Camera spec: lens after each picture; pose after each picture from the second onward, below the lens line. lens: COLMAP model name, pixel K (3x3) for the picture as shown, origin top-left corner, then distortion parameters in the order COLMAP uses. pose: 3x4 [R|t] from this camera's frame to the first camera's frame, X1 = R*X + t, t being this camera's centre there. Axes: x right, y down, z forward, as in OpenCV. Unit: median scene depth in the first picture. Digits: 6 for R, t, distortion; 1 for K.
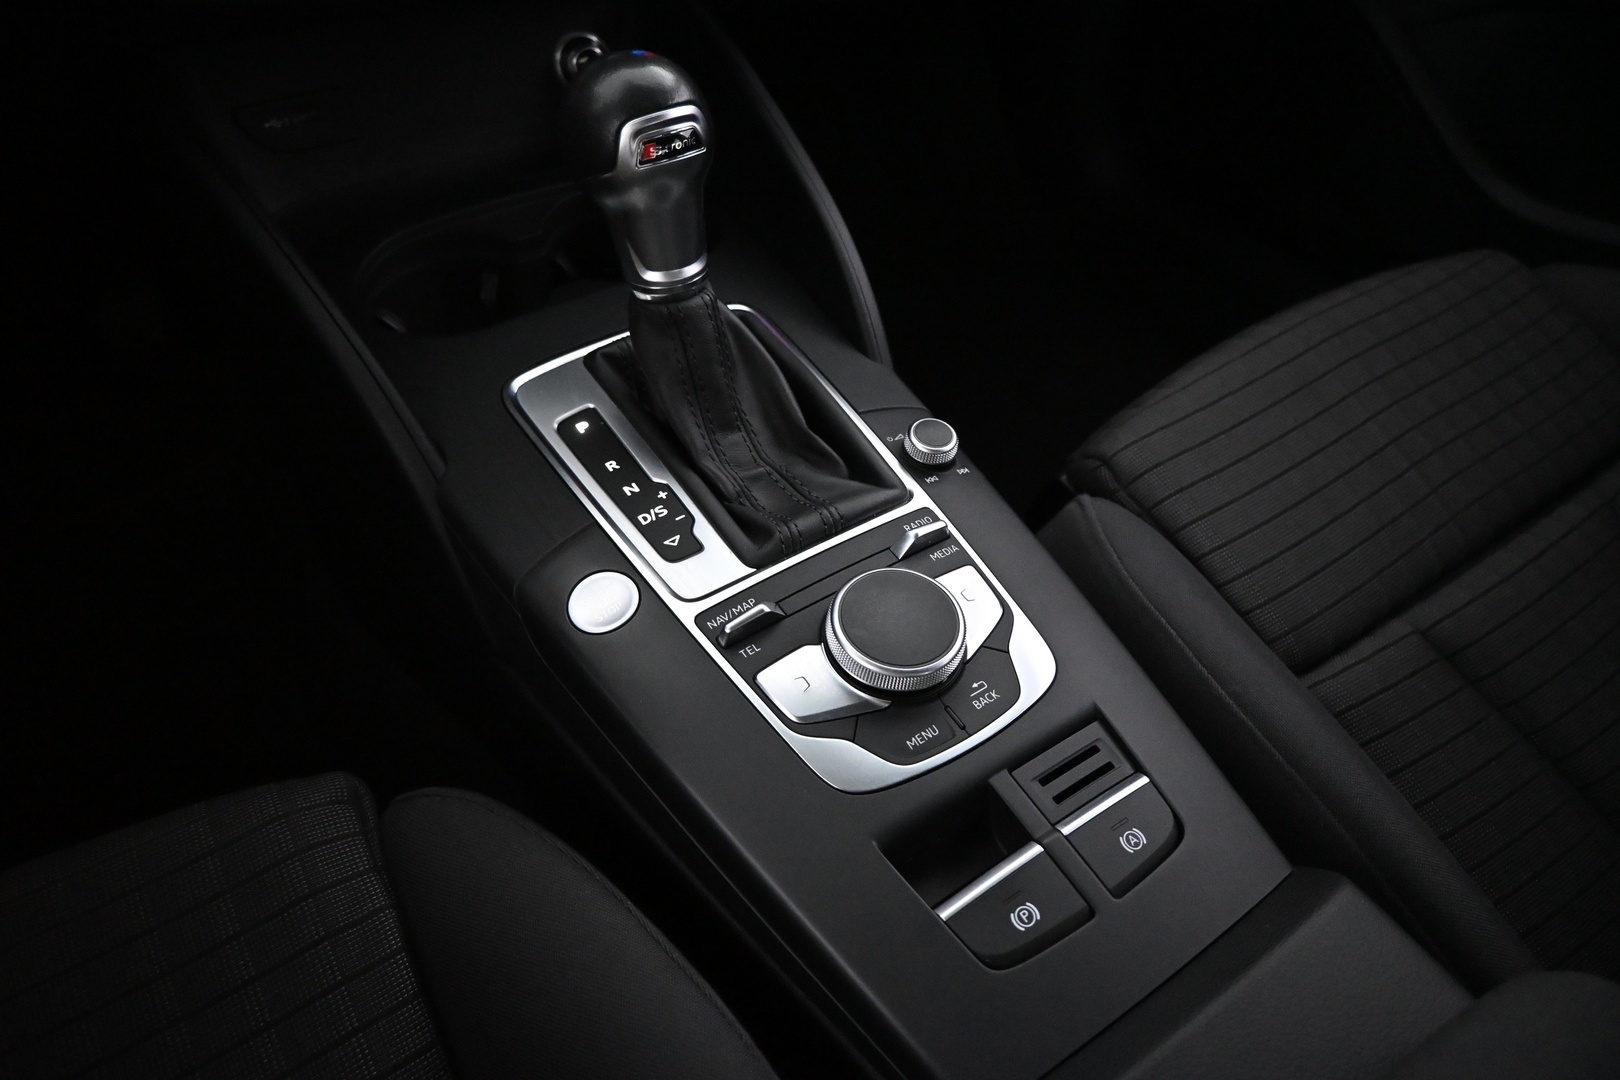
lens RADIAL K [[1092.5, 0, 814.3], [0, 1092.5, 532.8], [0, 0, 1]] dist [-0.005944, 0.008218]
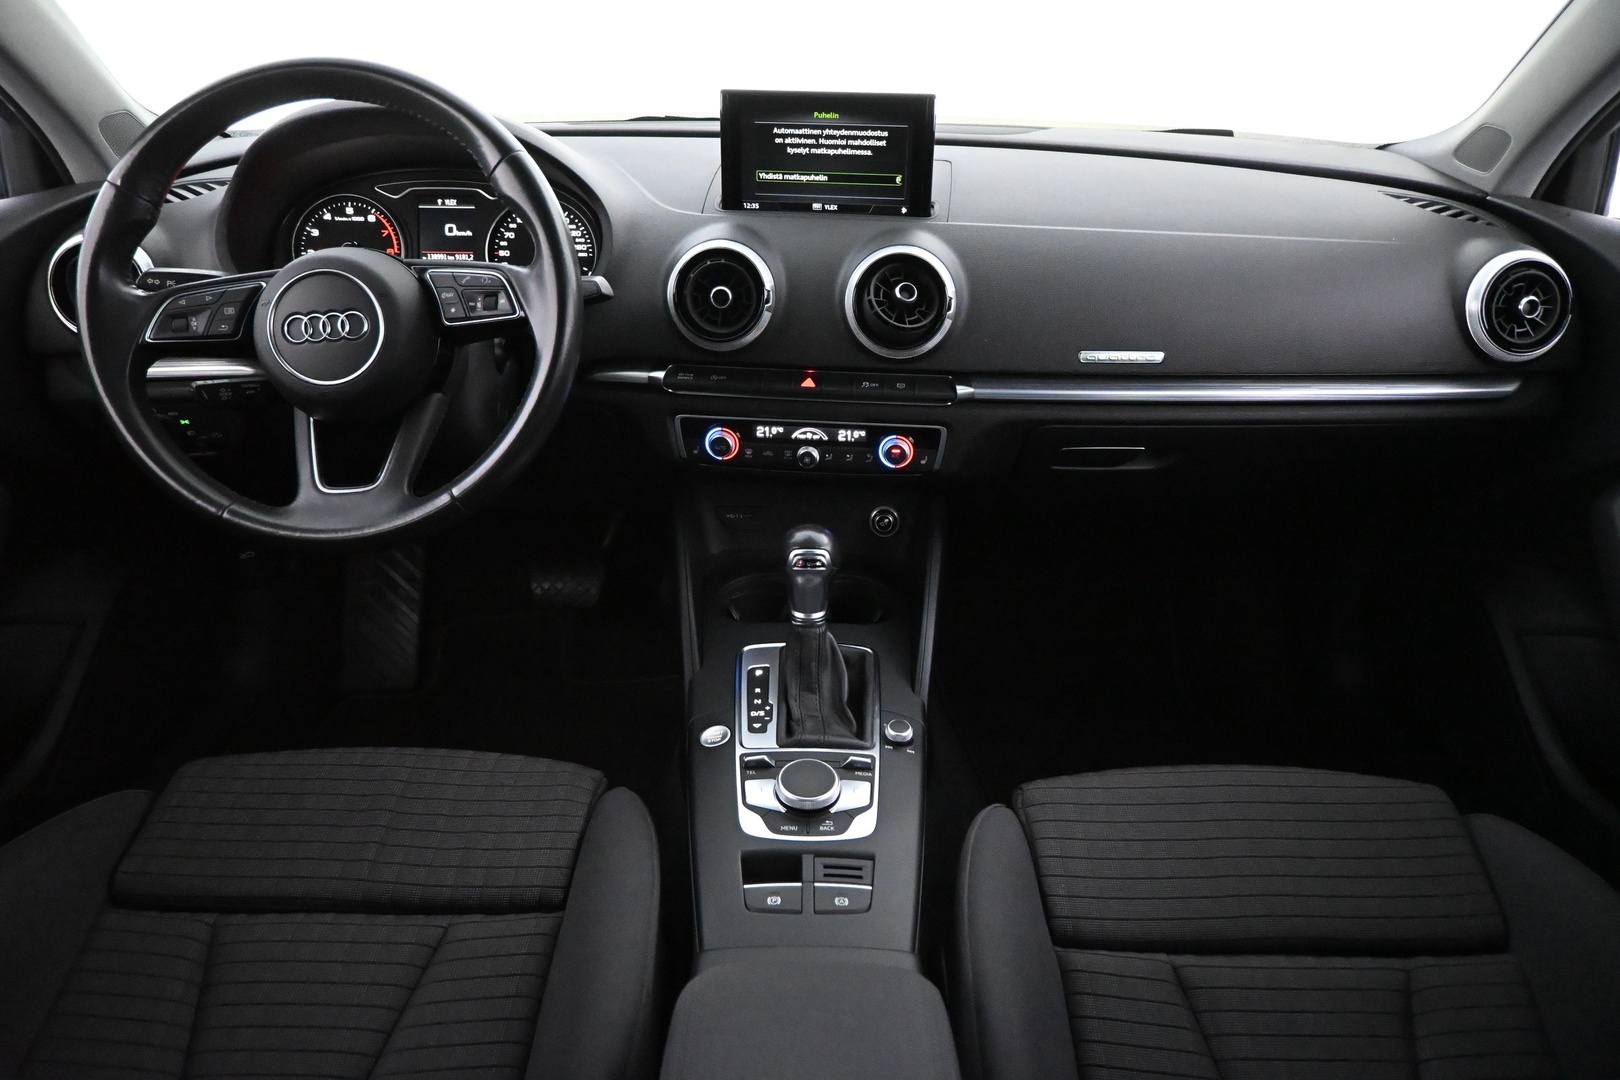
lens RADIAL K [[1092.5, 0, 819.9], [0, 1092.5, 538.6], [0, 0, 1]] dist [-0.005944, 0.008218]
pose [[0.827774, 0.222443, -0.515082, 1.032382], [-0.388592, 0.889509, -0.240353, 0.153432], [0.404705, 0.399115, 0.822752, -0.916099]]
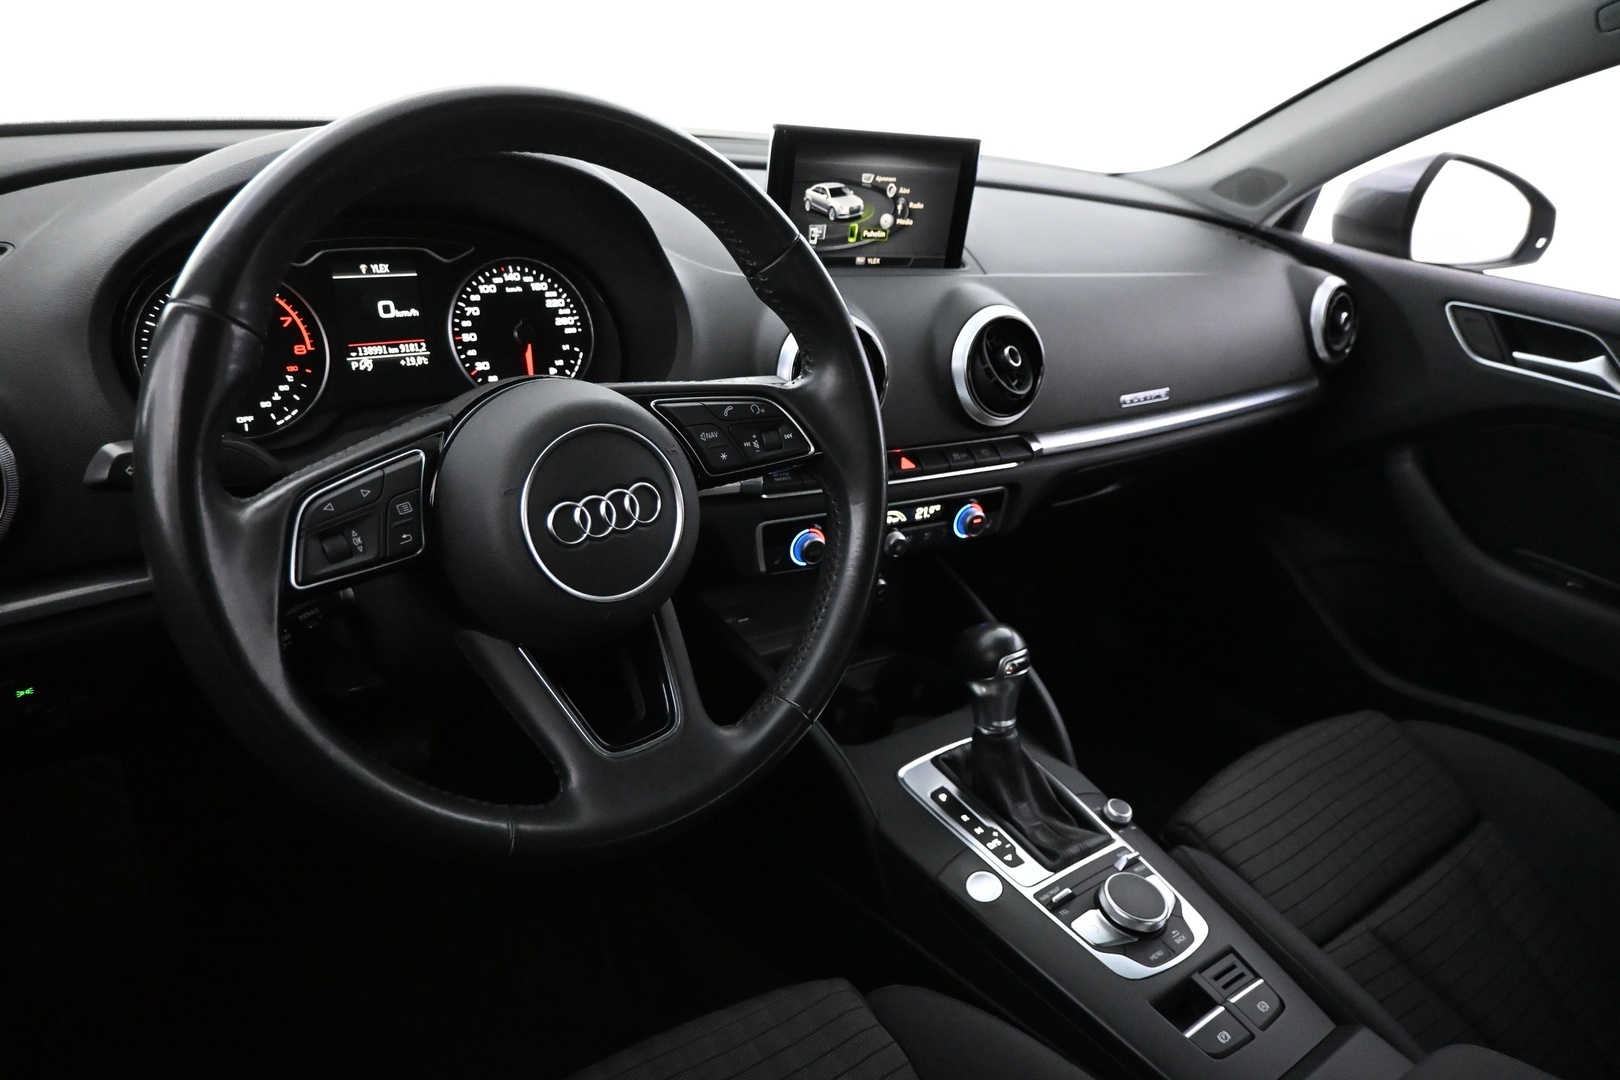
lens RADIAL K [[1092.5, 0, 813.9], [0, 1092.5, 535.9], [0, 0, 1]] dist [-0.005944, 0.008218]
pose [[0.995256, 0.055138, 0.080158, -0.675658], [-0.025029, 0.941275, -0.336712, 0.135099], [-0.094017, 0.333108, 0.938190, -1.023326]]
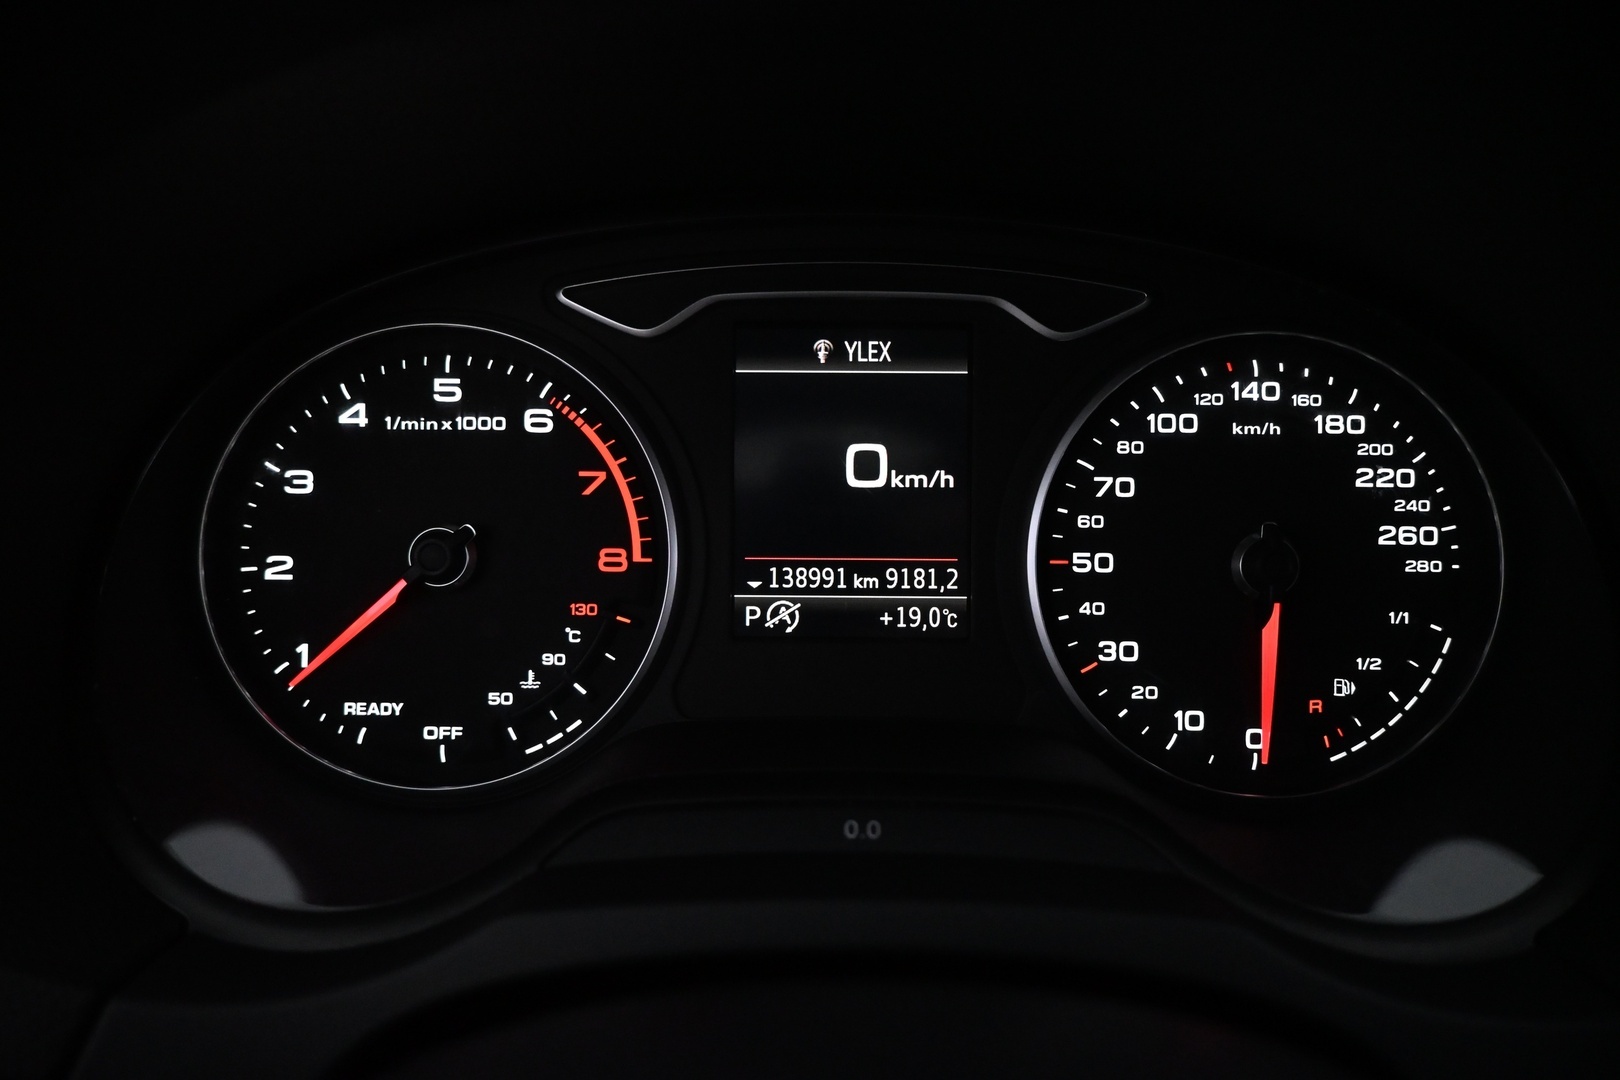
lens RADIAL K [[1092.5, 0, 805.3], [0, 1092.5, 543.4], [0, 0, 1]] dist [-0.005944, 0.008218]
pose [[0.816942, 0.179868, -0.547953, -0.928717], [-0.392591, 0.869438, -0.299917, -0.564404], [0.422465, 0.460136, 0.780895, 0.122608]]
